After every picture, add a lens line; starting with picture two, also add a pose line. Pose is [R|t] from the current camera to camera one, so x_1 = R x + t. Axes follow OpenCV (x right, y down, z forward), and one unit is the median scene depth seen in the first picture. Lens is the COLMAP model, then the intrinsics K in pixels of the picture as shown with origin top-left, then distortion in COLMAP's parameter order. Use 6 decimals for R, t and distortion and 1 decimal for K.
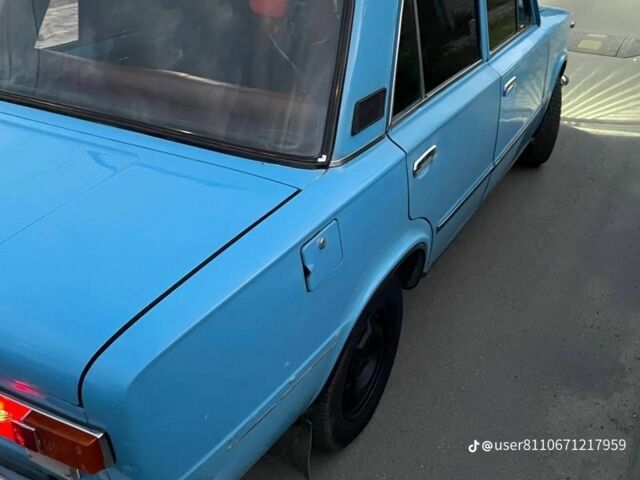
lens RADIAL K [[657.6, 0, 320.6], [0, 657.6, 251.8], [0, 0, 1]] dist [0.136012, -0.235408]
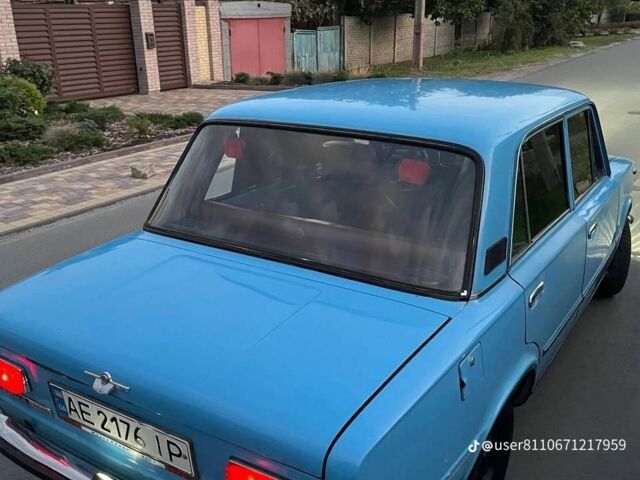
lens RADIAL K [[657.6, 0, 320.6], [0, 657.6, 251.8], [0, 0, 1]] dist [0.136012, -0.235408]
pose [[0.997714, 0.009380, -0.066930, -0.163792], [-0.021376, 0.983279, -0.180849, 0.013670], [0.064115, 0.181866, 0.981231, -0.240281]]
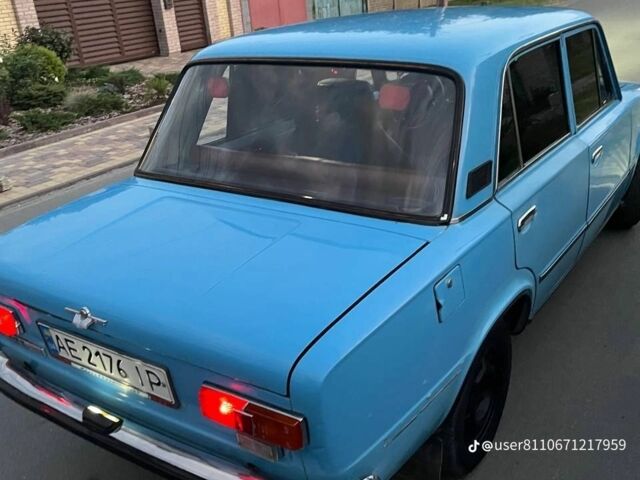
lens RADIAL K [[657.6, 0, 320.6], [0, 657.6, 251.8], [0, 0, 1]] dist [0.136012, -0.235408]
pose [[0.992204, -0.031627, -0.120544, -0.070229], [0.017298, 0.992850, -0.118107, 0.057733], [0.123417, 0.115101, 0.985657, -0.217212]]
